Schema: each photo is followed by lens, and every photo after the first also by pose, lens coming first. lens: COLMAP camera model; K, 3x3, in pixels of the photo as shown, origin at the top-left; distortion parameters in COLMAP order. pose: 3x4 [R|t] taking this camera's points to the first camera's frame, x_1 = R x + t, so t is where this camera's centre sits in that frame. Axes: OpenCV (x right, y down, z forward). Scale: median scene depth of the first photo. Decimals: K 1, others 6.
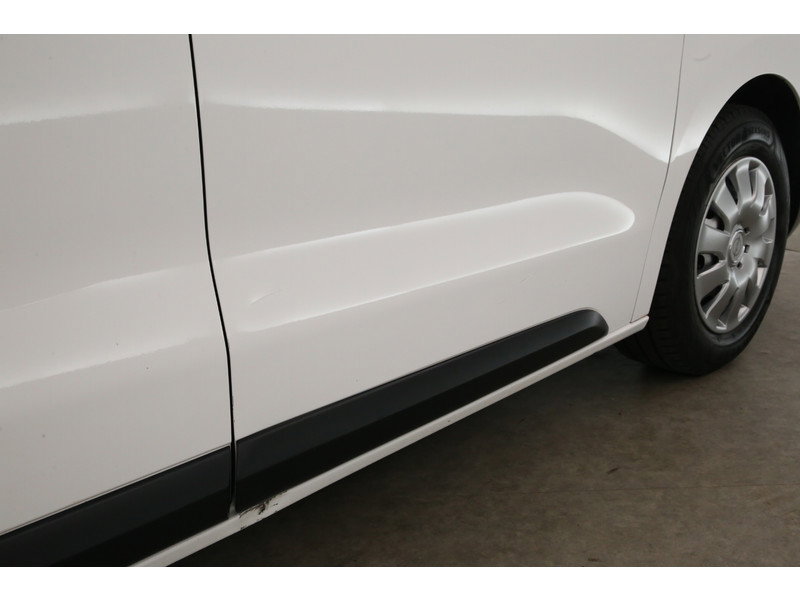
lens RADIAL K [[930.4, 0, 397.8], [0, 930.4, 302.4], [0, 0, 1]] dist [0.103901, 0.000000]
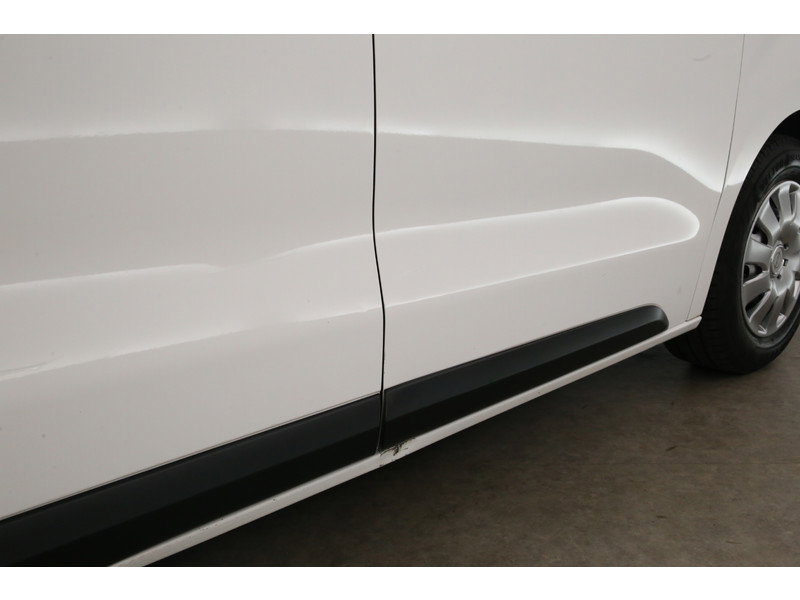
lens RADIAL K [[906.9, 0, 401.9], [0, 906.9, 296.6], [0, 0, 1]] dist [0.110217, 0.000000]
pose [[0.999535, 0.028941, -0.009588, -0.090887], [-0.029257, 0.998968, -0.034731, 0.042799], [0.008573, 0.034995, 0.999351, -0.121238]]
